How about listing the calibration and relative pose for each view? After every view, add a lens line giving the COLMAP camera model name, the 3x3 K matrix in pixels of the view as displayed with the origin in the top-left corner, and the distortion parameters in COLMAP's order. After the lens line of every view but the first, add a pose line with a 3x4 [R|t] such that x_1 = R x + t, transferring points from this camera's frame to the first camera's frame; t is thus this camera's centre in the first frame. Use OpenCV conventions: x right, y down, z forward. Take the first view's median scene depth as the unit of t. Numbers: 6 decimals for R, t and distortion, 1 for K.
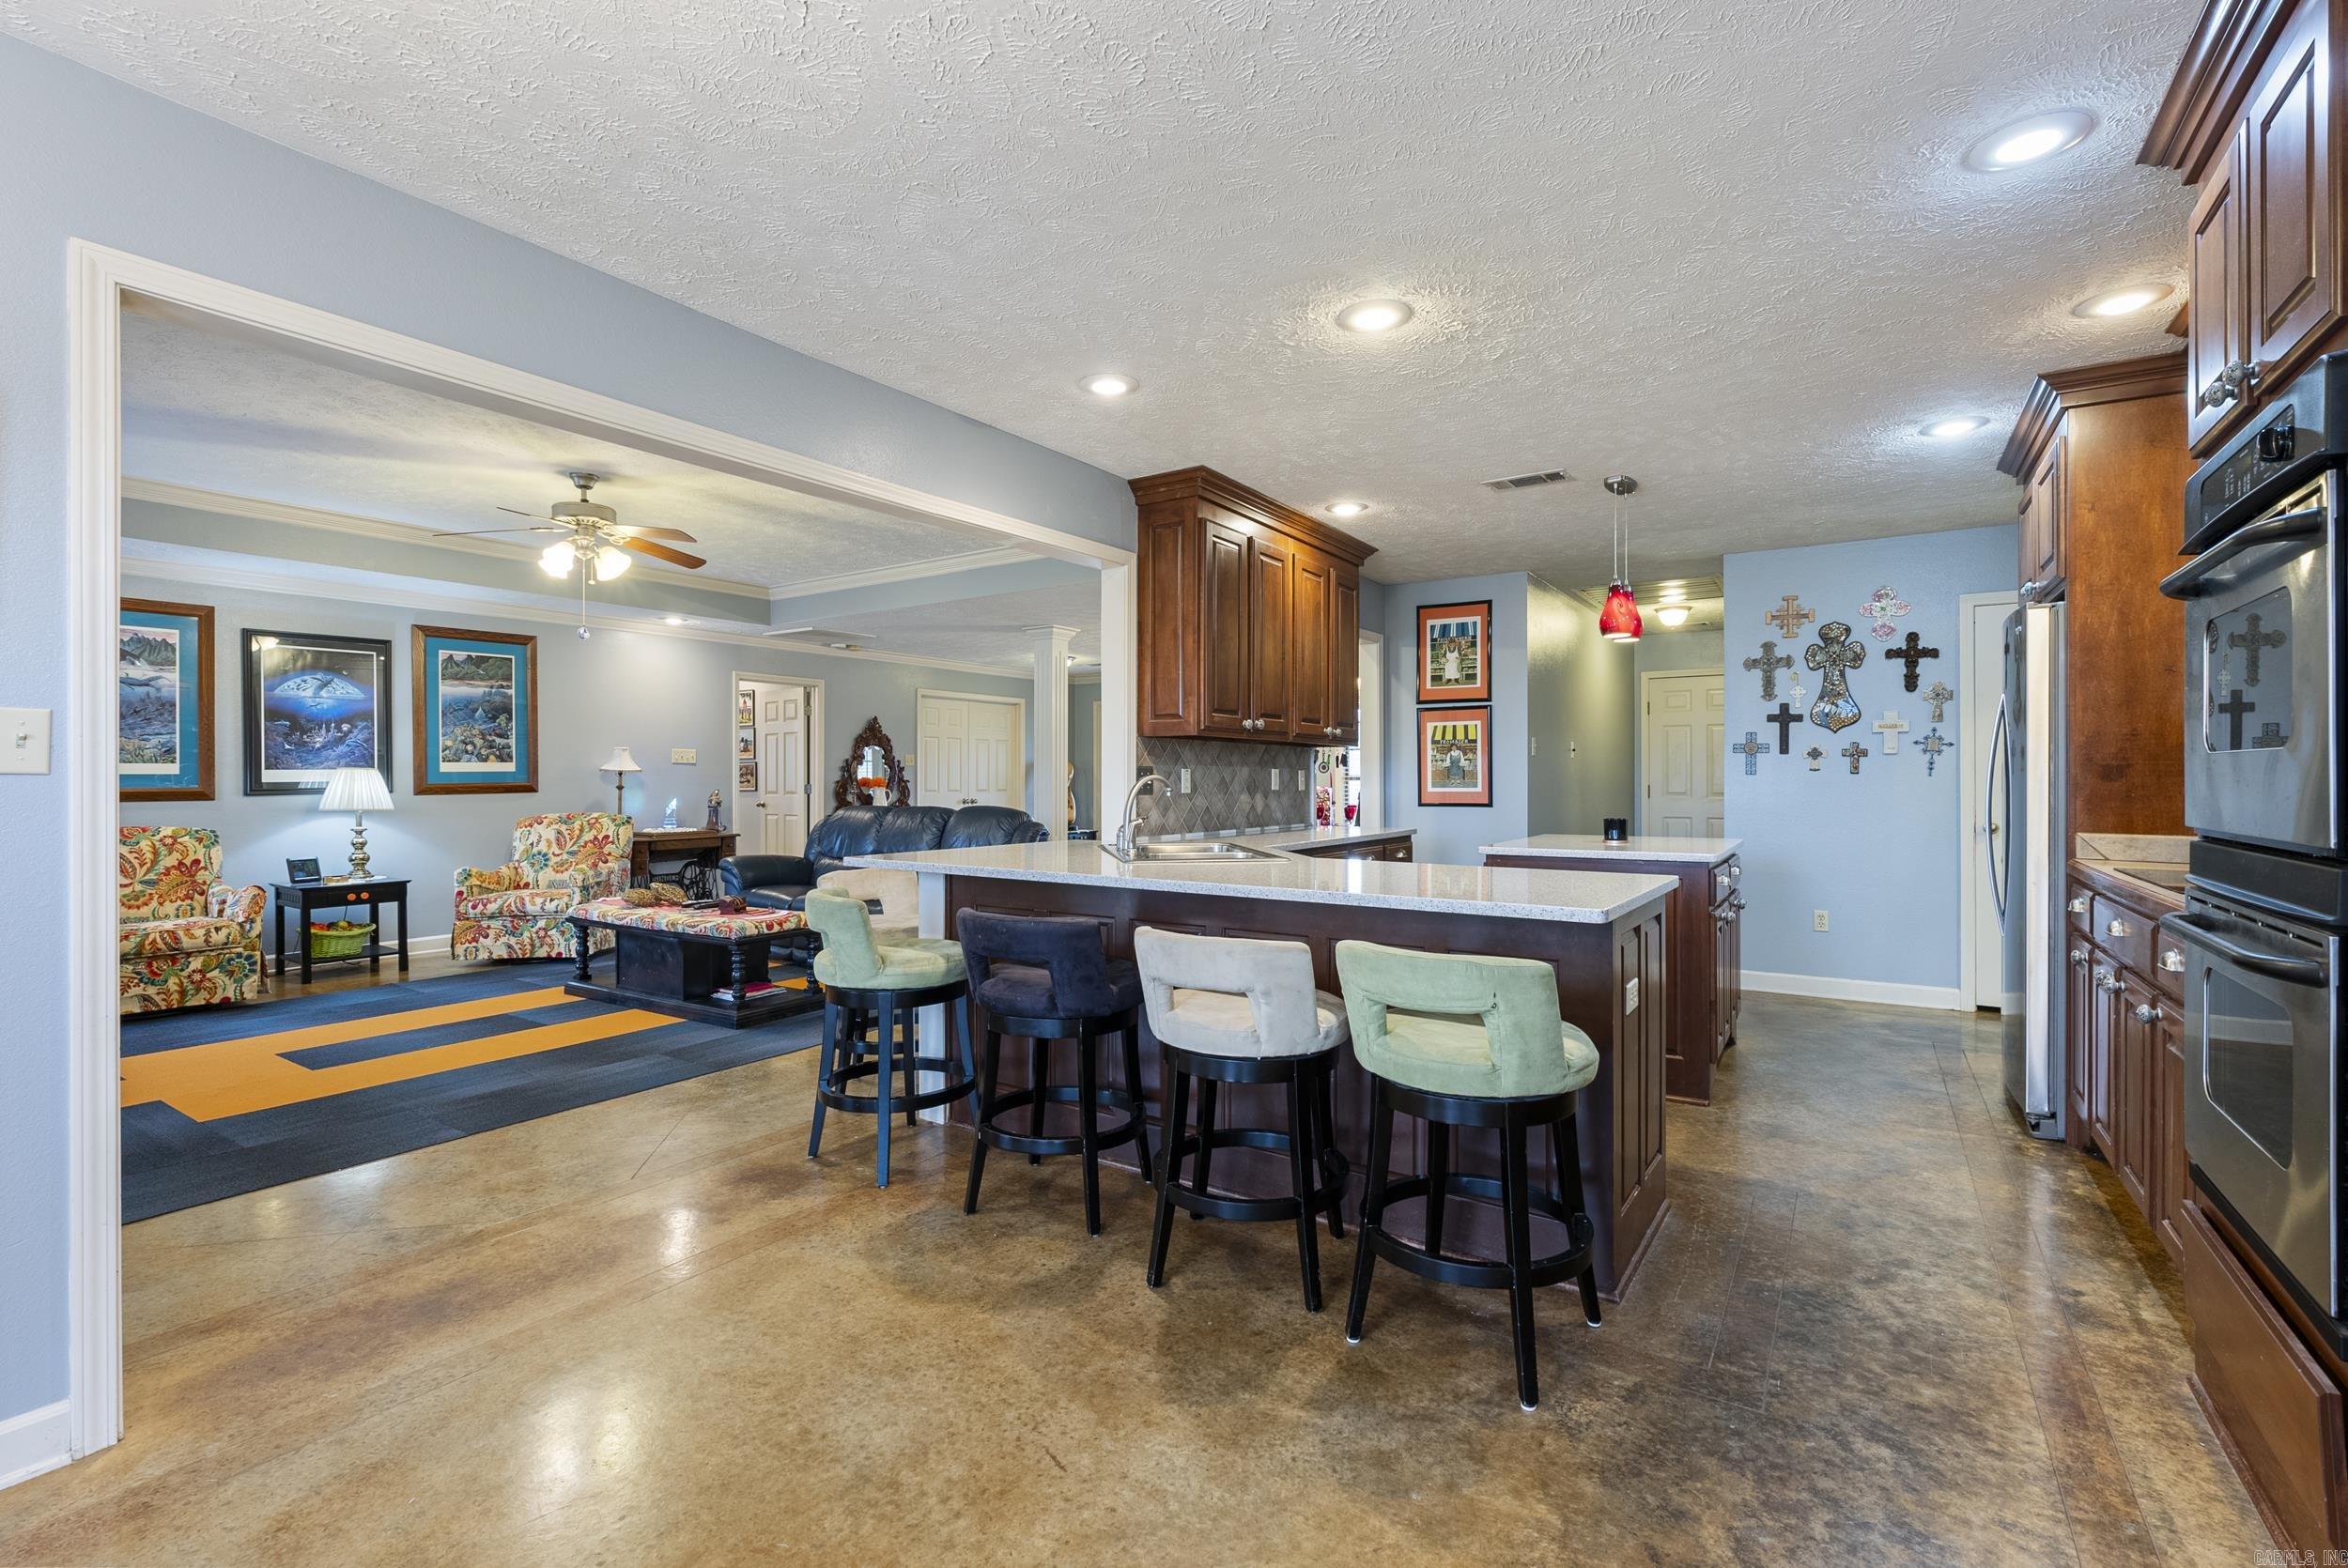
lens RADIAL K [[1036.3, 0, 1173.1], [0, 1036.3, 776.6], [0, 0, 1]] dist [-0.007701, 0.001486]
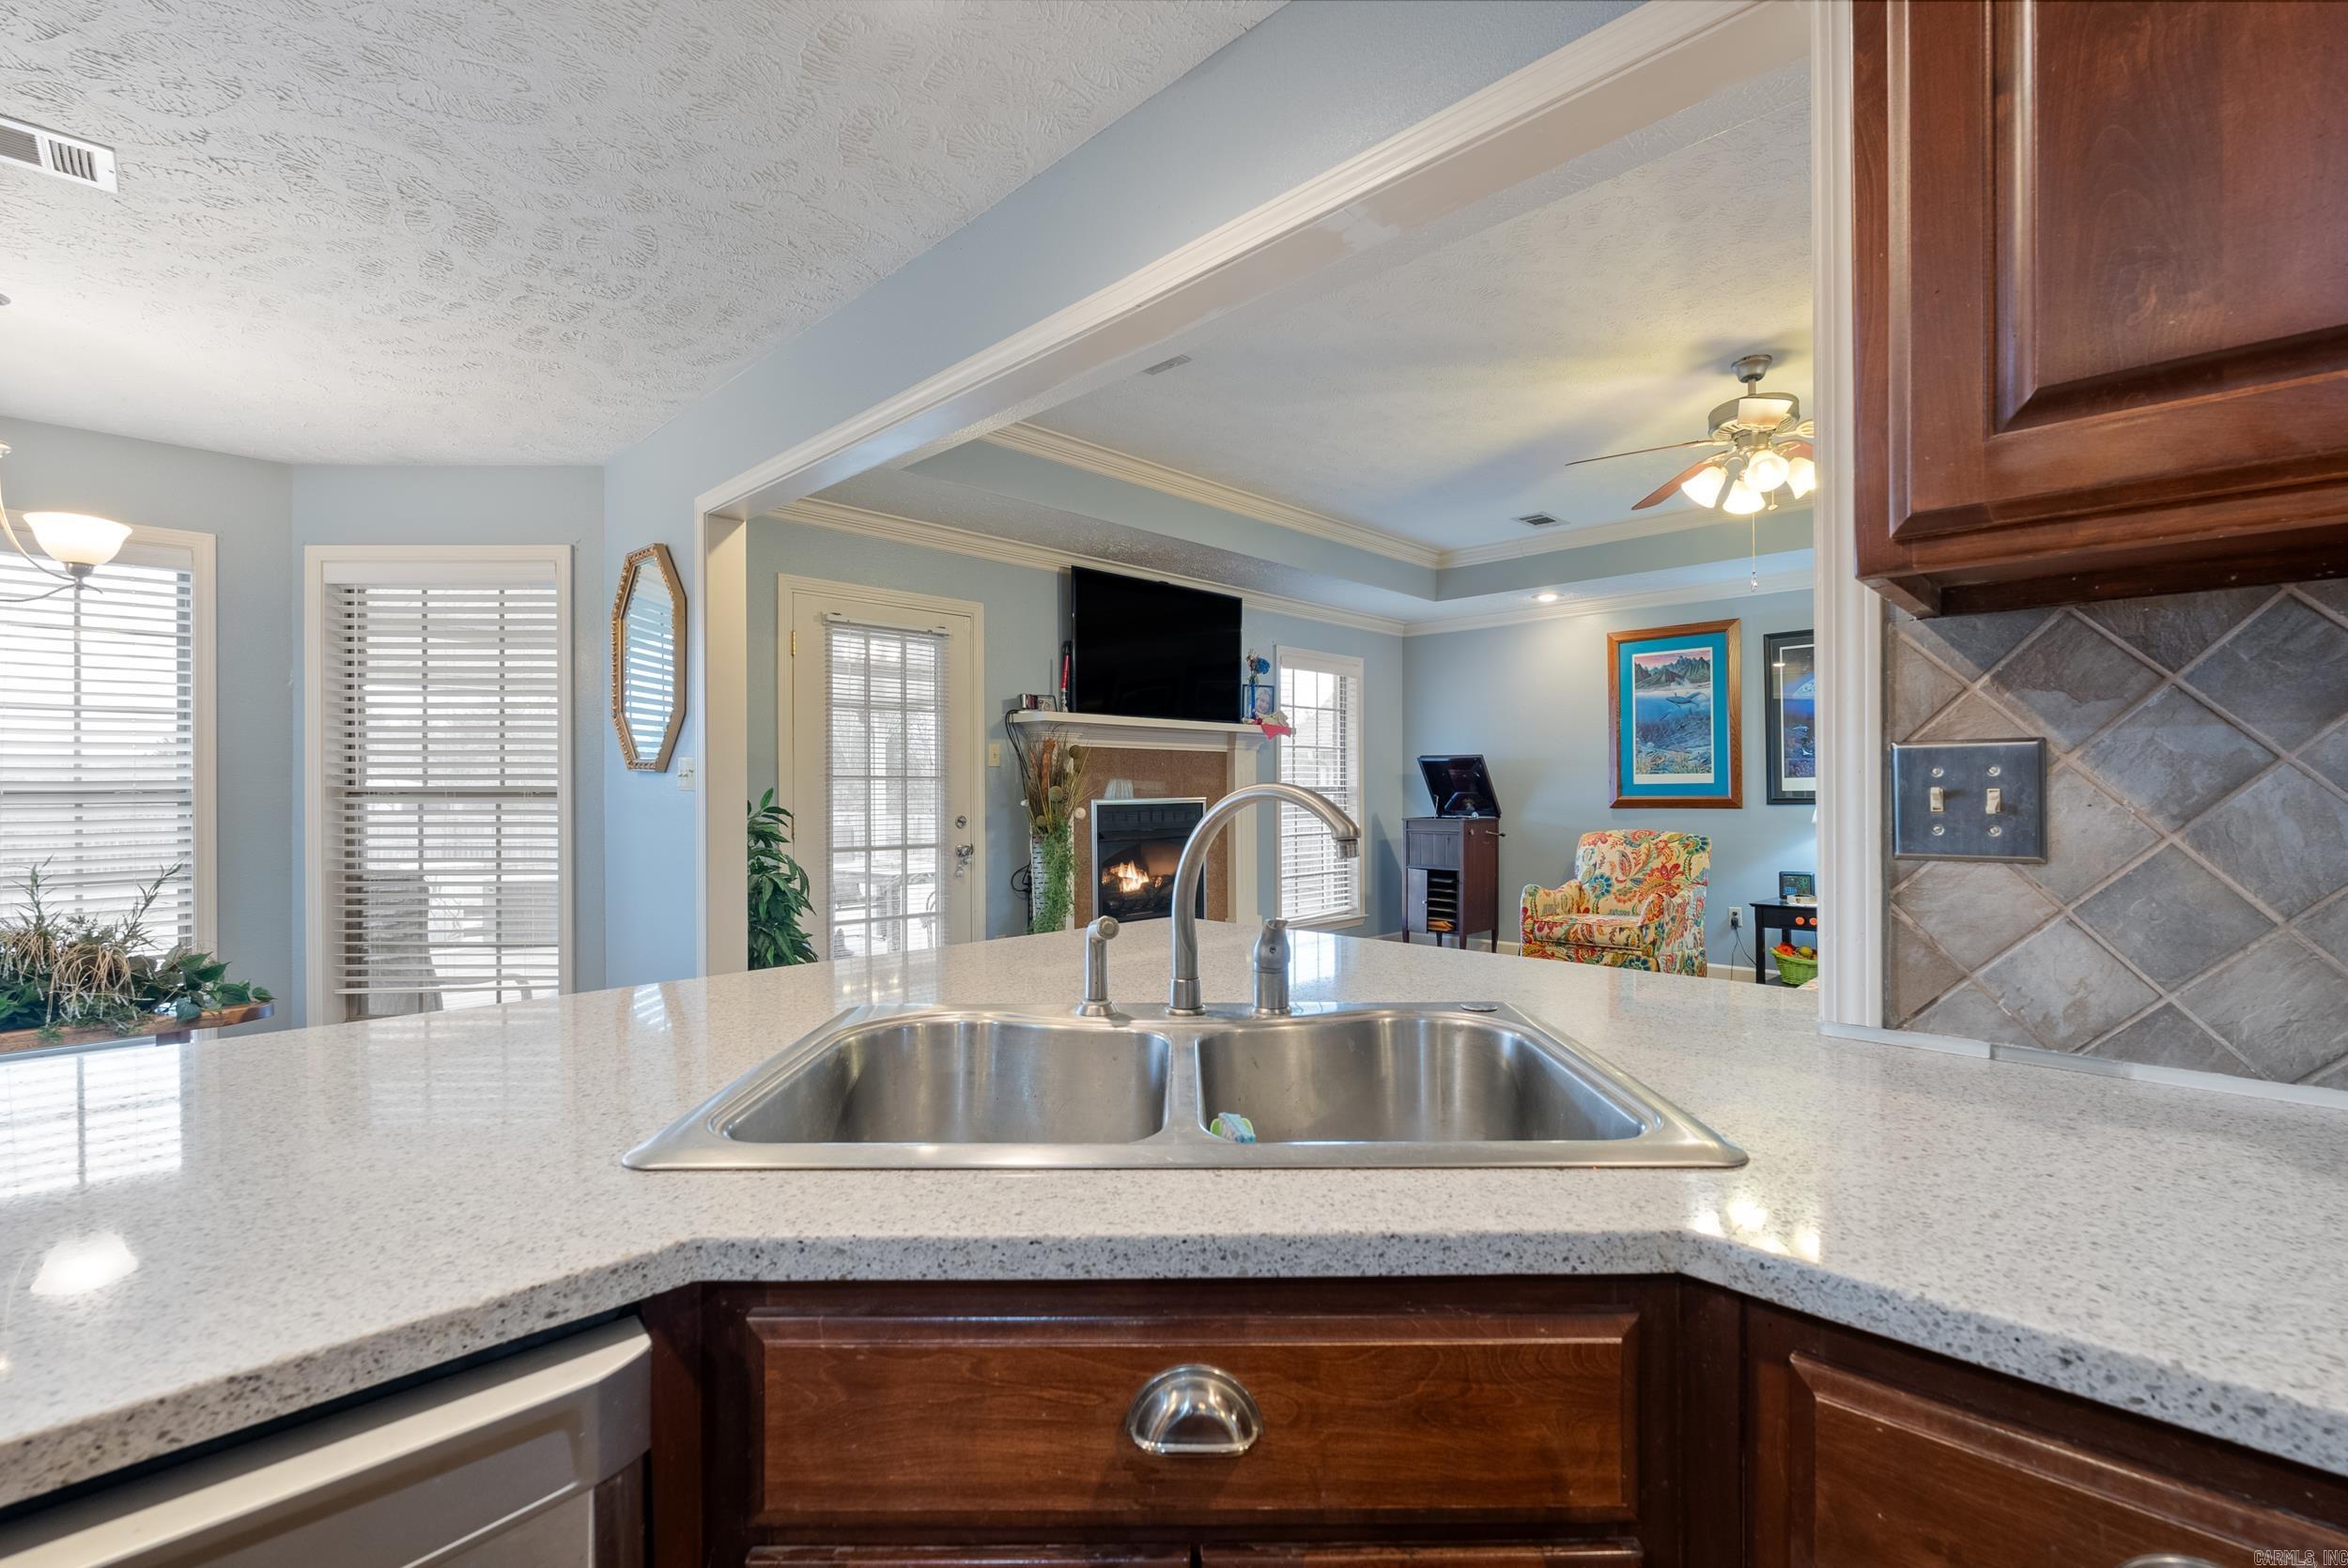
lens RADIAL K [[1036.3, 0, 1178.6], [0, 1036.3, 787.5], [0, 0, 1]] dist [-0.007701, 0.001486]
pose [[-0.179926, -0.000050, -0.983680, 0.189778], [0.006104, 0.999981, -0.001168, -0.000142], [0.983661, -0.006215, -0.179923, 0.700438]]
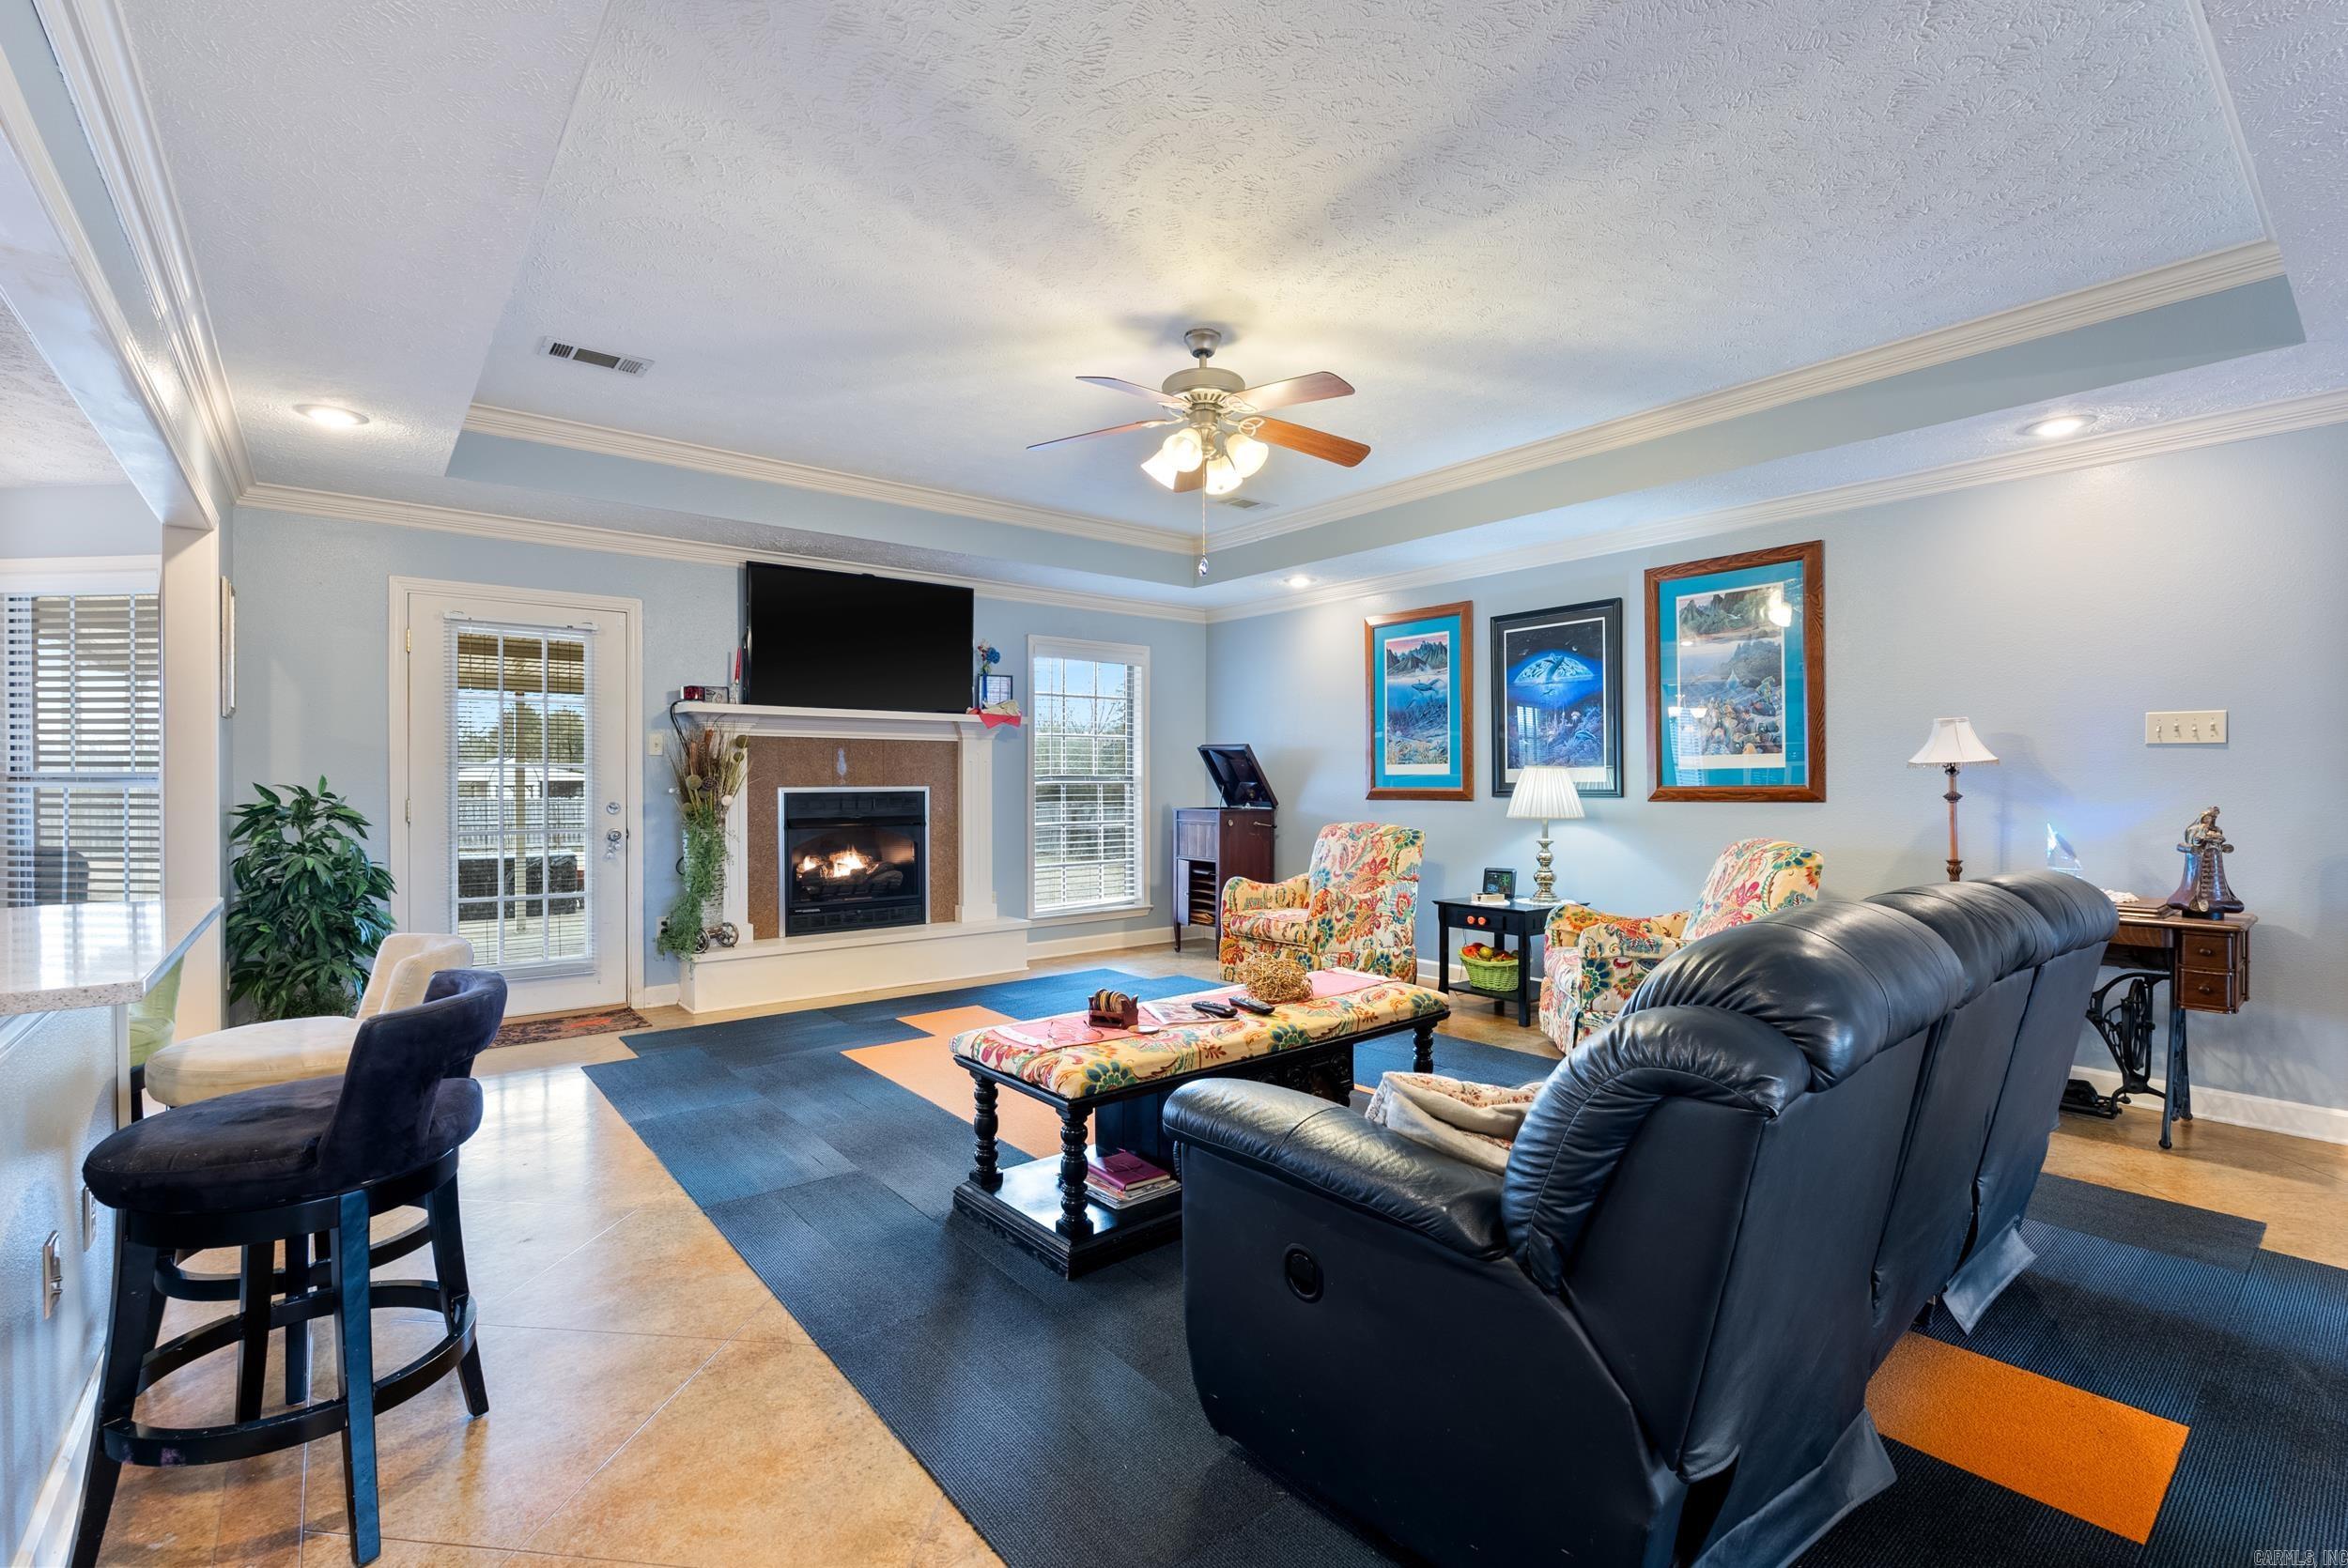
lens RADIAL K [[1036.3, 0, 1175.9], [0, 1036.3, 784.9], [0, 0, 1]] dist [-0.007701, 0.001486]
pose [[-0.299405, 0.007208, -0.954099, 0.086348], [0.001531, 0.999974, 0.007074, 0.000491], [0.954125, 0.000657, -0.299408, 1.126688]]
